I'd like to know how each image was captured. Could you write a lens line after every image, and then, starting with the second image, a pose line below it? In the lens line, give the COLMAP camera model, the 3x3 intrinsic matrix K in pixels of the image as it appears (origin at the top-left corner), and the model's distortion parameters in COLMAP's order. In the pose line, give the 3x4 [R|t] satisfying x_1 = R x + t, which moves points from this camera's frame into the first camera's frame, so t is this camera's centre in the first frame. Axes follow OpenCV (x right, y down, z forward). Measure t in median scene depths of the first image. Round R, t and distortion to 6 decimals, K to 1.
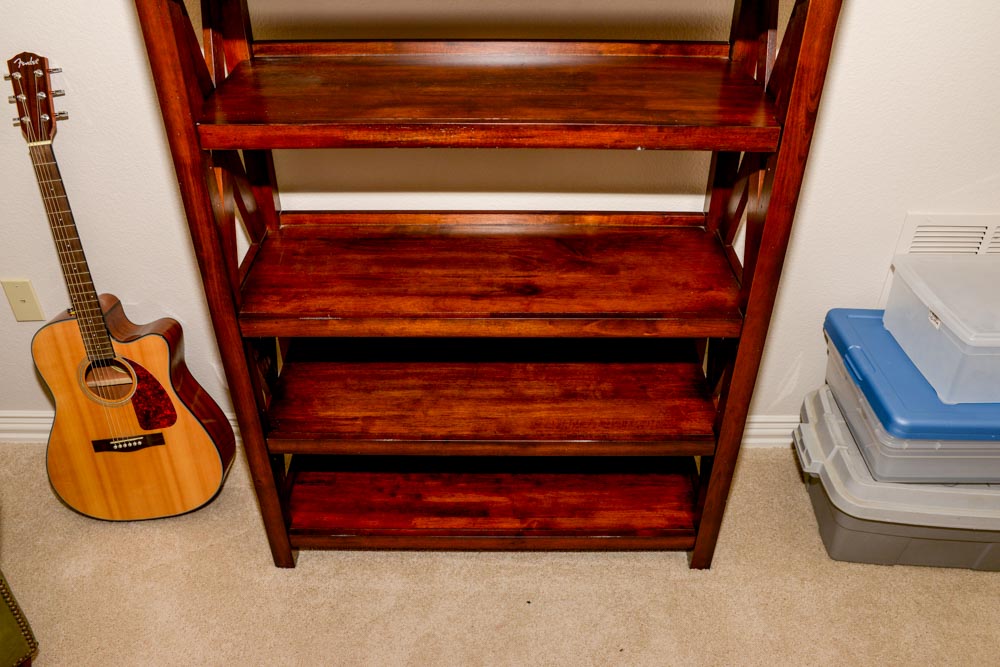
lens RADIAL K [[819.2, 0, 500.0], [0, 819.2, 337.5], [0, 0, 1]] dist [-0.081533, 0.036222]
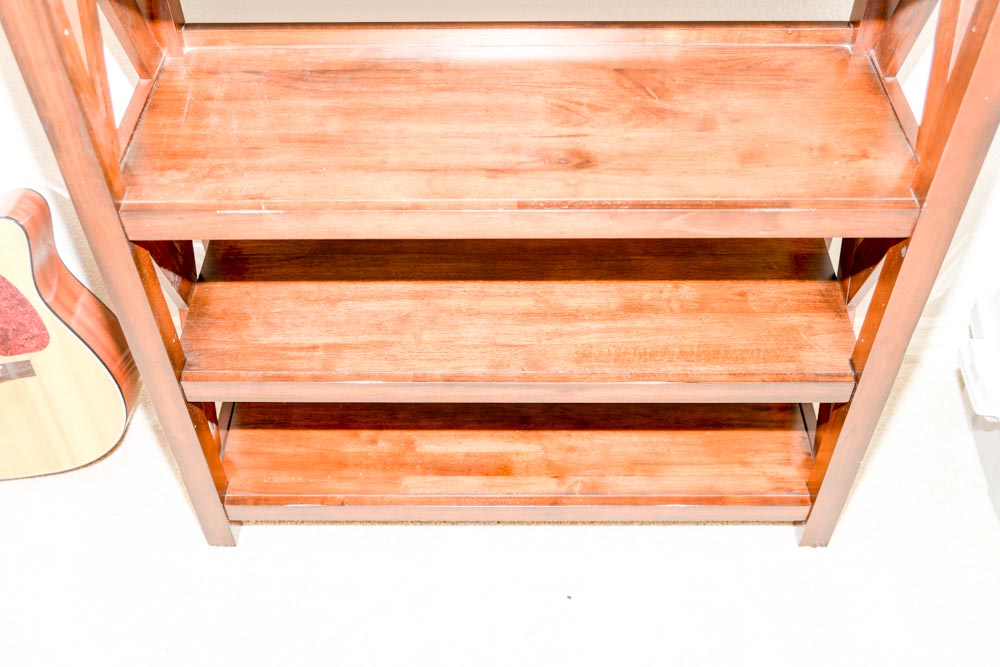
lens RADIAL K [[1039.0, 0, 500.8], [0, 1039.0, 334.3], [0, 0, 1]] dist [-0.006633, 0.000000]
pose [[0.999939, -0.003030, -0.010660, -0.014310], [0.004925, 0.983190, 0.182521, -0.065831], [0.009928, -0.182562, 0.983144, 0.164031]]
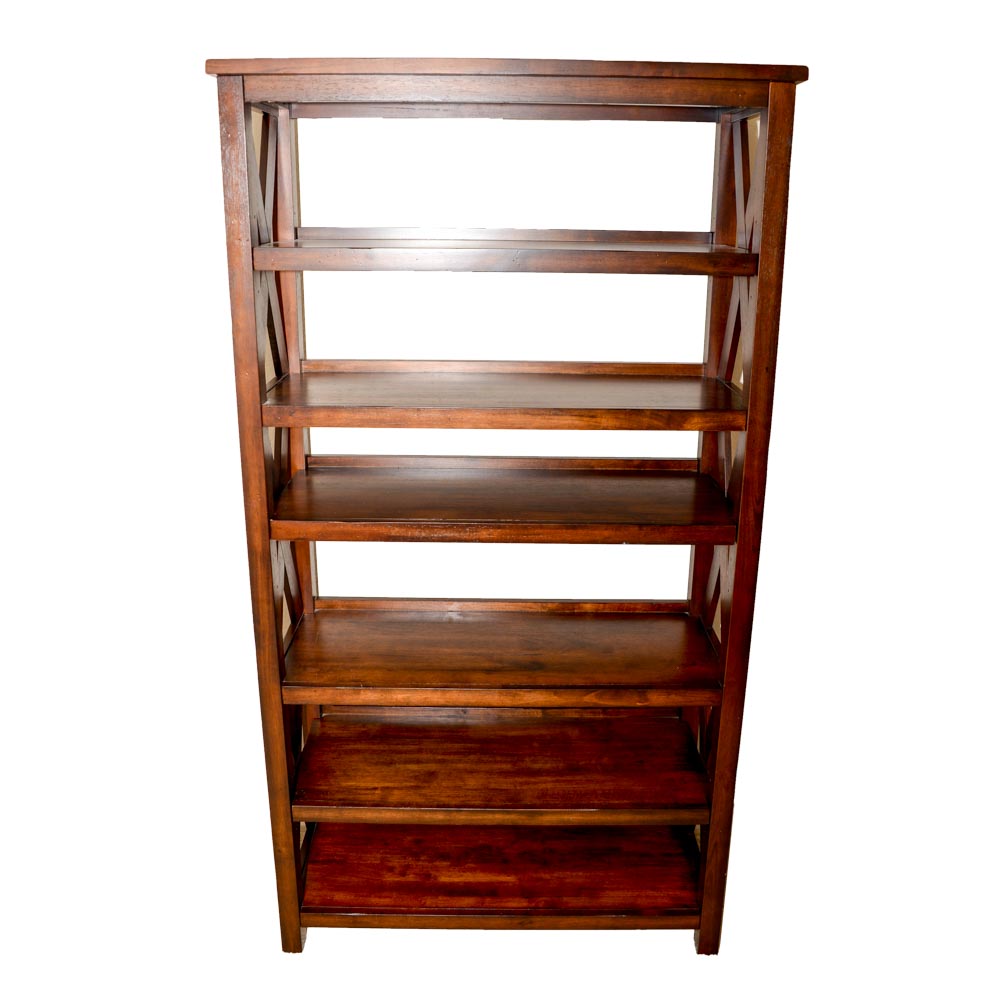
lens RADIAL K [[887.5, 0, 505.7], [0, 887.5, 421.4], [0, 0, 1]] dist [-0.094818, 0.032135]
pose [[0.999935, 0.006657, 0.009281, -0.018126], [-0.002808, 0.930922, -0.365208, 0.067199], [-0.011071, 0.365158, 0.930880, -0.247022]]
